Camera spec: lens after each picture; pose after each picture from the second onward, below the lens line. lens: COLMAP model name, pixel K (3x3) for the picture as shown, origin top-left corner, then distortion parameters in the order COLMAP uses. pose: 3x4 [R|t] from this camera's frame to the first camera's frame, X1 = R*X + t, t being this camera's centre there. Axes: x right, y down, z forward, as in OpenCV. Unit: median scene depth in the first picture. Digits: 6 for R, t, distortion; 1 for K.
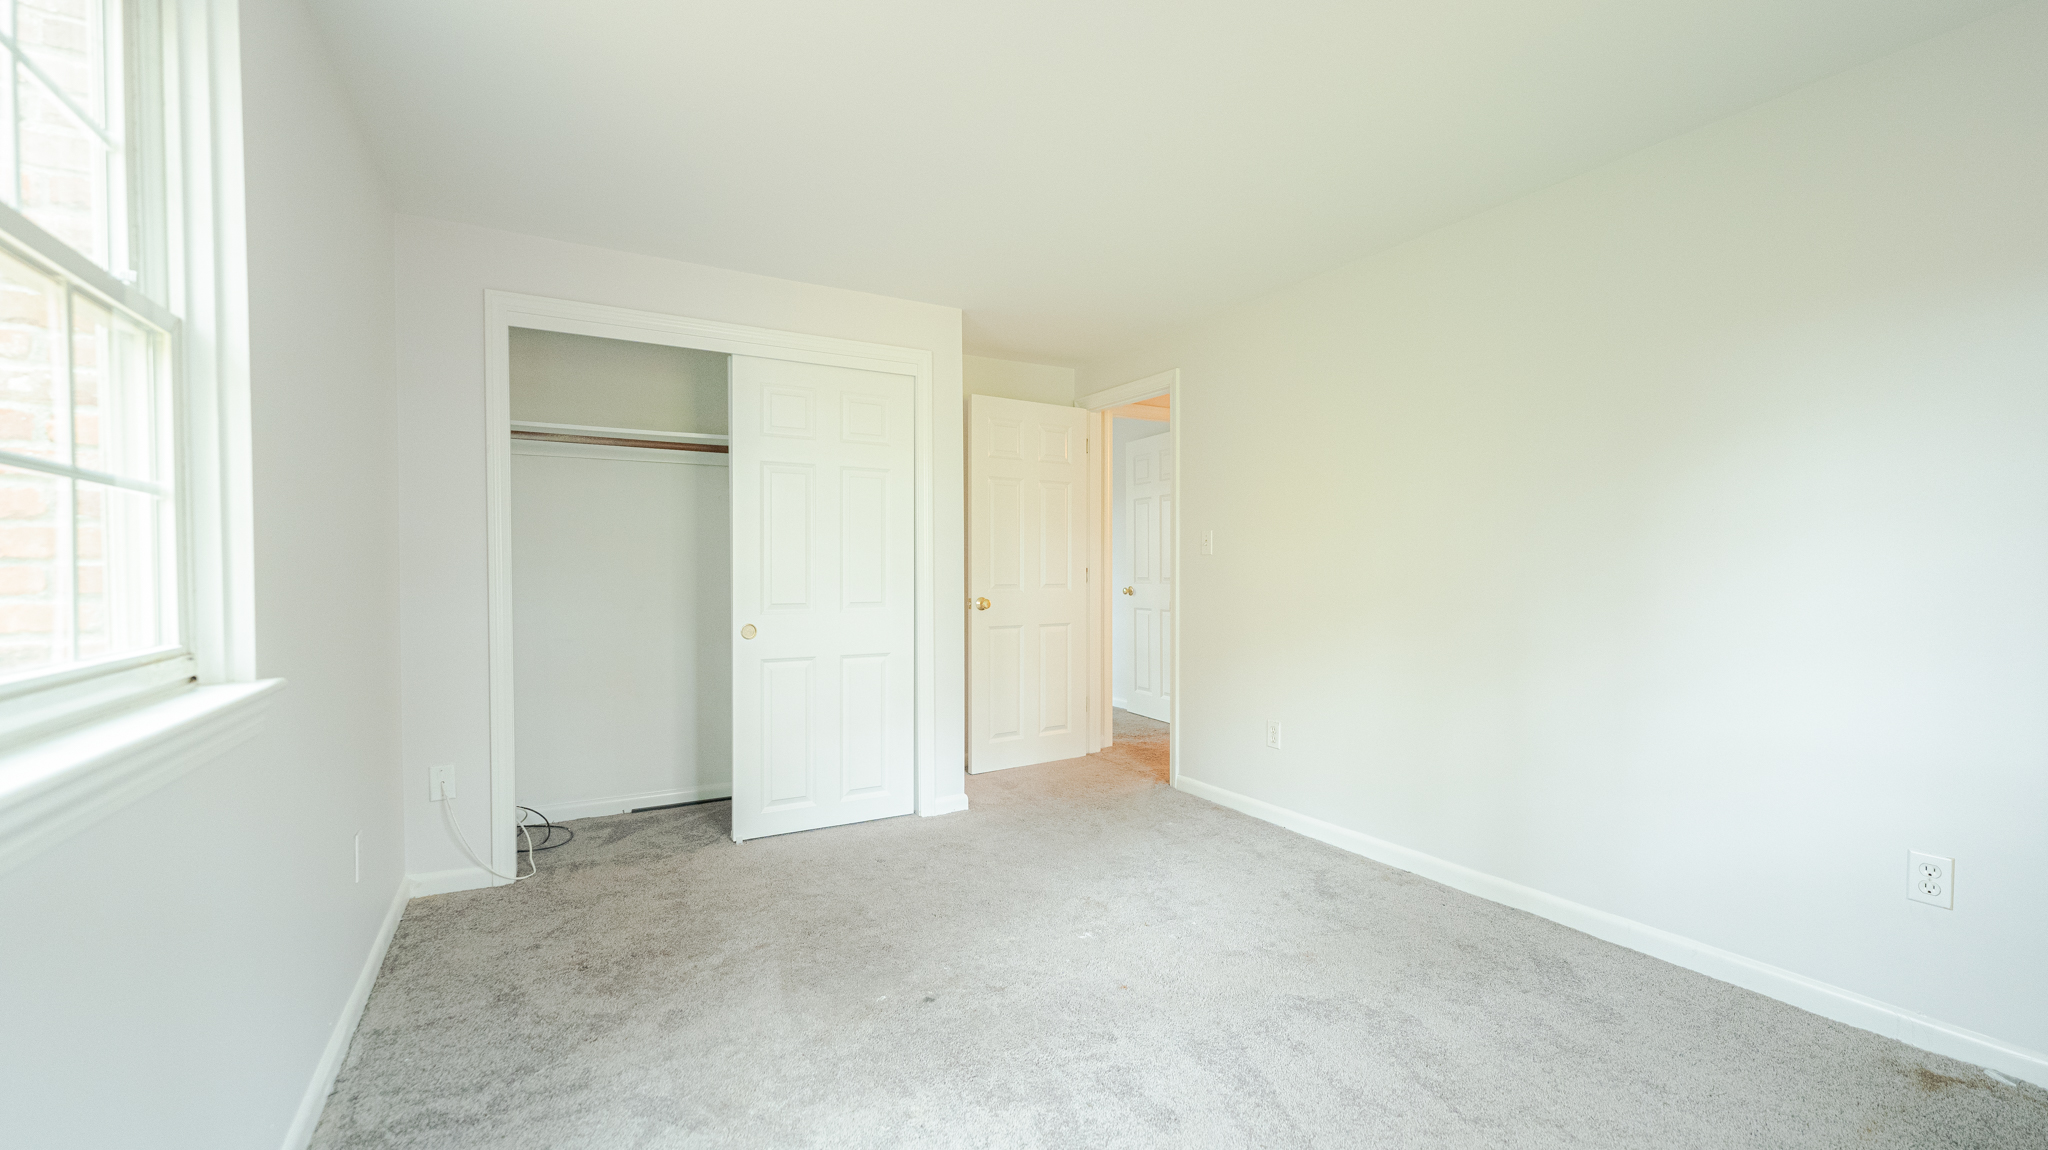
lens RADIAL K [[837.9, 0, 1027.9], [0, 837.9, 572.9], [0, 0, 1]] dist [0.002452, -0.000990]
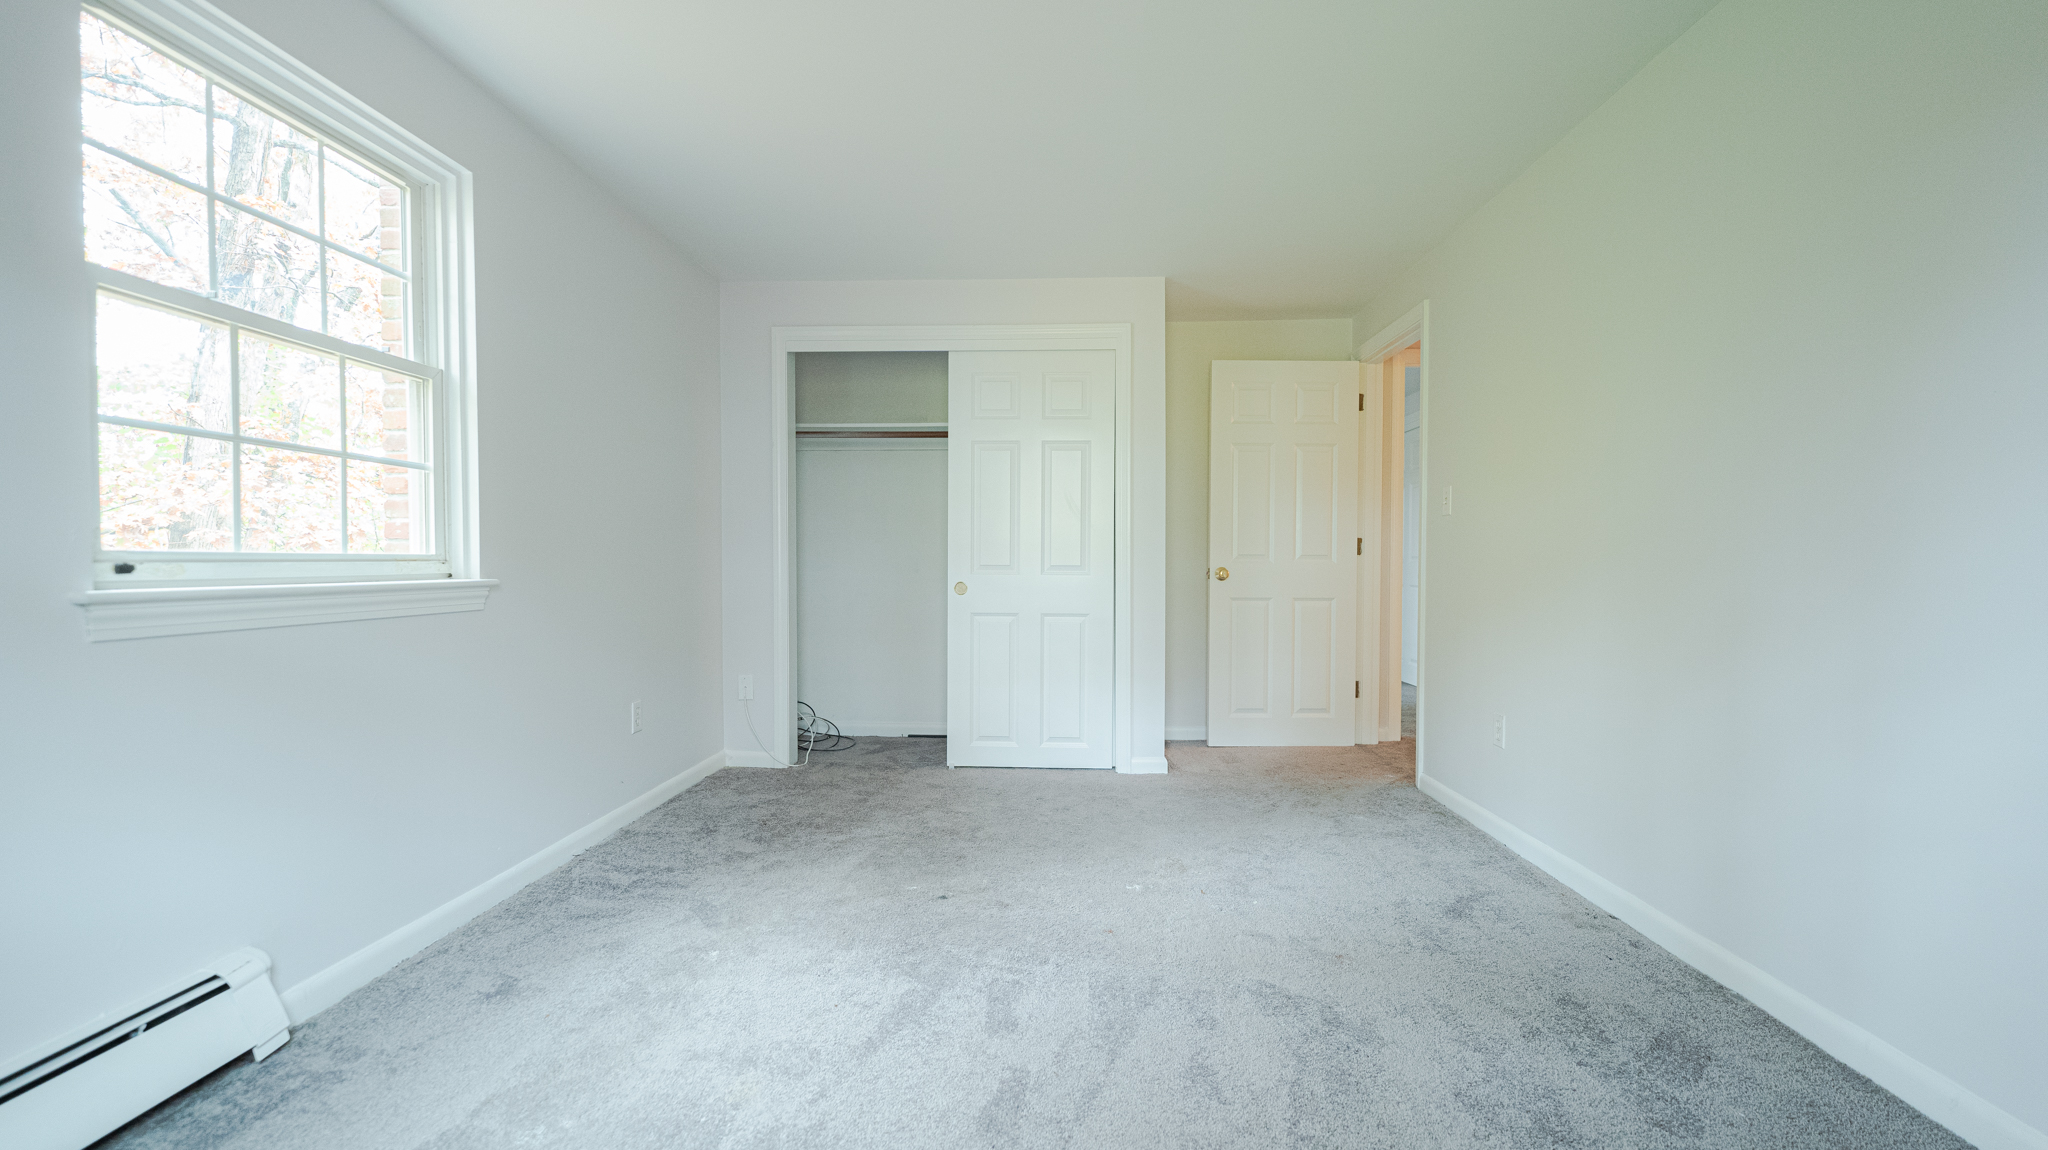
lens RADIAL K [[837.9, 0, 1027.0], [0, 837.9, 572.0], [0, 0, 1]] dist [0.002452, -0.000990]
pose [[0.842790, 0.009323, -0.538162, 0.397799], [-0.006691, 0.999954, 0.006843, 0.041143], [0.538201, -0.002167, 0.842814, 0.072460]]
